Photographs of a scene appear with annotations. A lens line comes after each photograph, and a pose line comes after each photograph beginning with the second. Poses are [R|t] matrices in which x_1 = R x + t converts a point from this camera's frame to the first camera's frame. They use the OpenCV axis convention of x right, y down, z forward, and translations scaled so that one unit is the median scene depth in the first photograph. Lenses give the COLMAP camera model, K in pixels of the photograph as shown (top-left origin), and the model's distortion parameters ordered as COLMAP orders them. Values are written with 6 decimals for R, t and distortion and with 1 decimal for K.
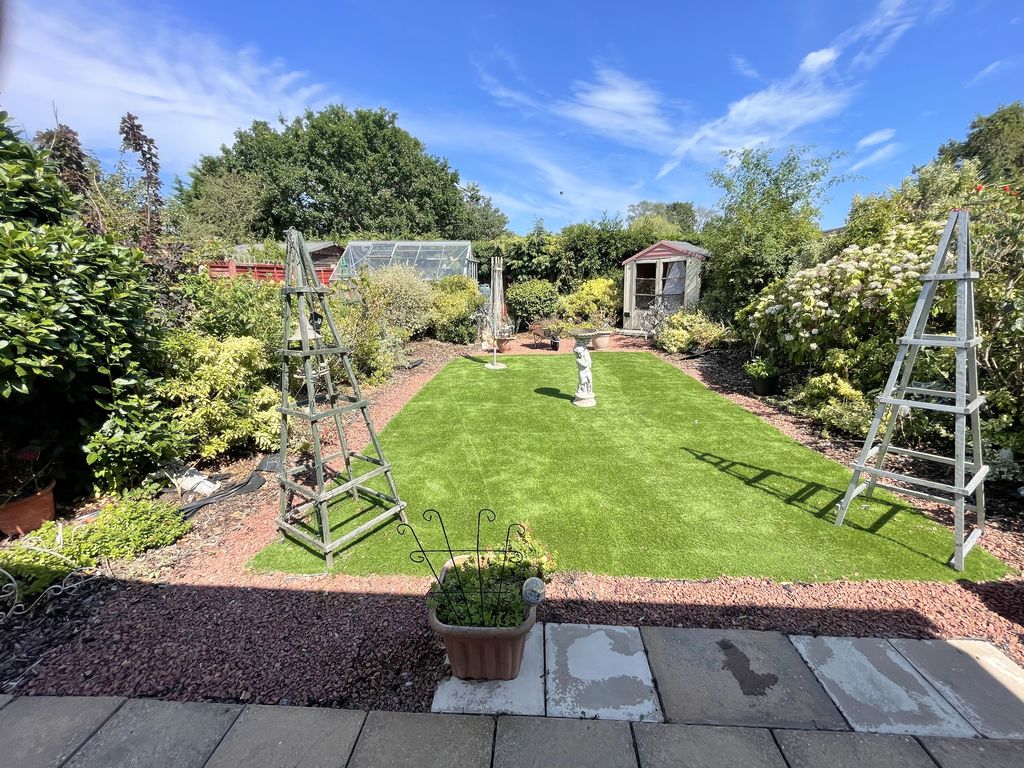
lens RADIAL K [[412.3, 0, 513.7], [0, 412.3, 382.9], [0, 0, 1]] dist [-0.004410, 0.000718]
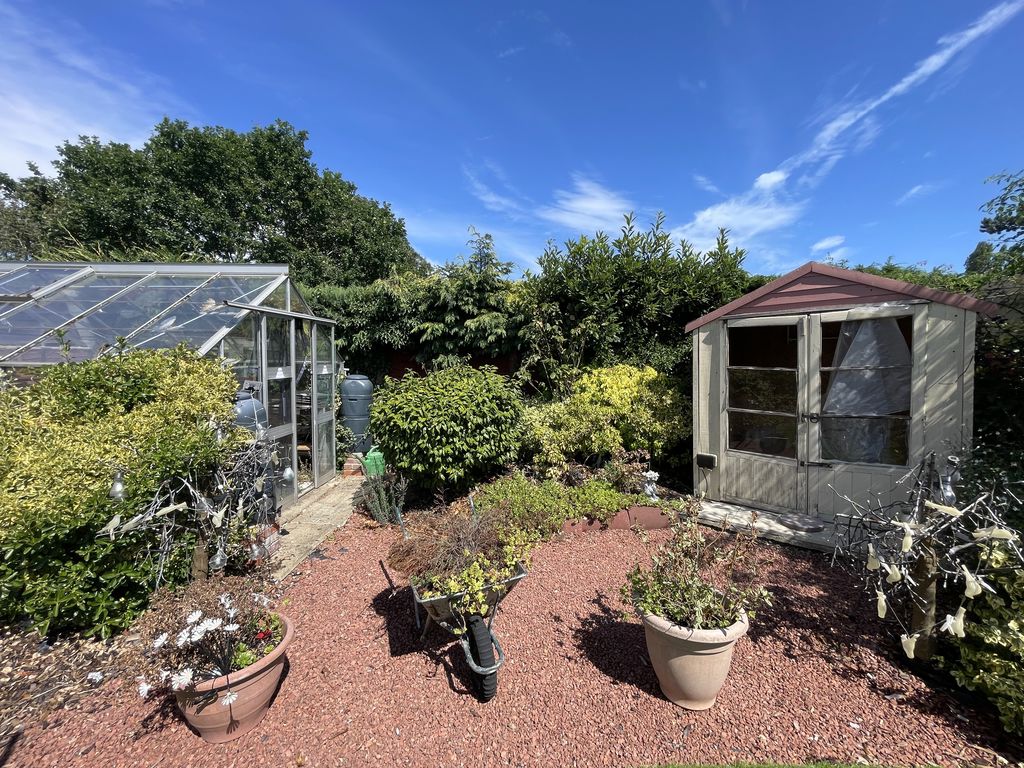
lens RADIAL K [[417.0, 0, 506.9], [0, 417.0, 380.6], [0, 0, 1]] dist [-0.007643, 0.000150]
pose [[0.999680, 0.016672, 0.019018, 0.083307], [-0.012513, 0.979523, -0.200941, -0.150742], [-0.021979, 0.200638, 0.979419, 0.588457]]
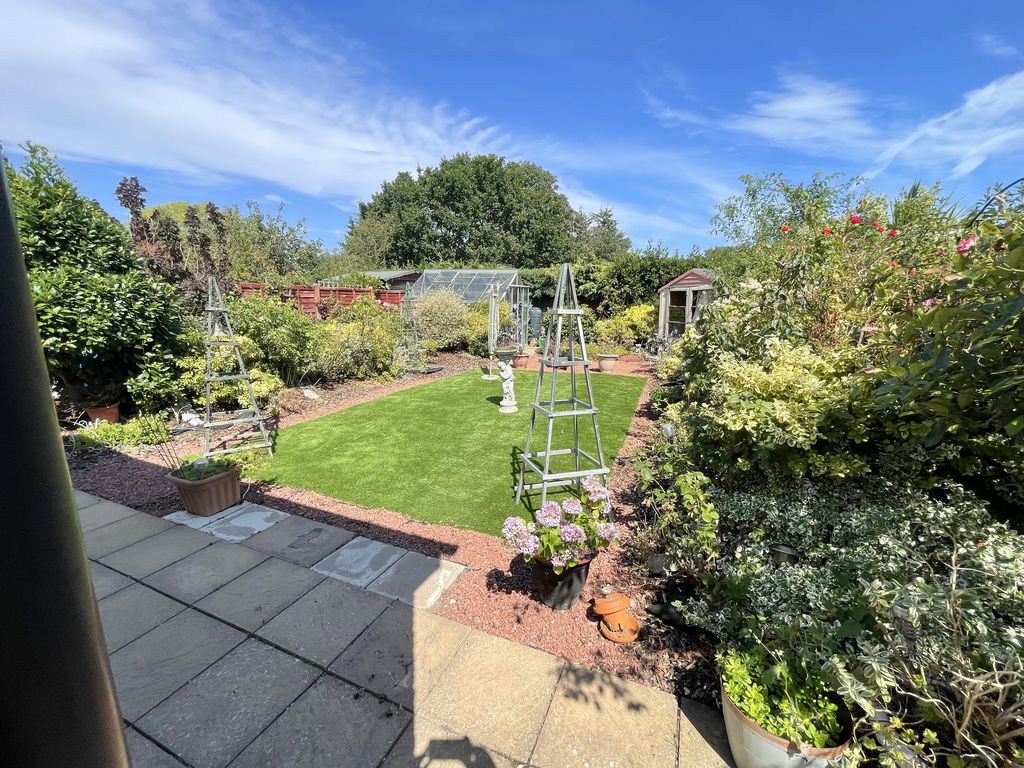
lens RADIAL K [[414.0, 0, 516.1], [0, 414.0, 381.7], [0, 0, 1]] dist [-0.005201, 0.000692]
pose [[0.943306, 0.084577, -0.320969, 0.260337], [-0.101567, 0.994158, -0.036533, 0.004132], [0.316004, 0.067061, 0.946385, -0.052401]]
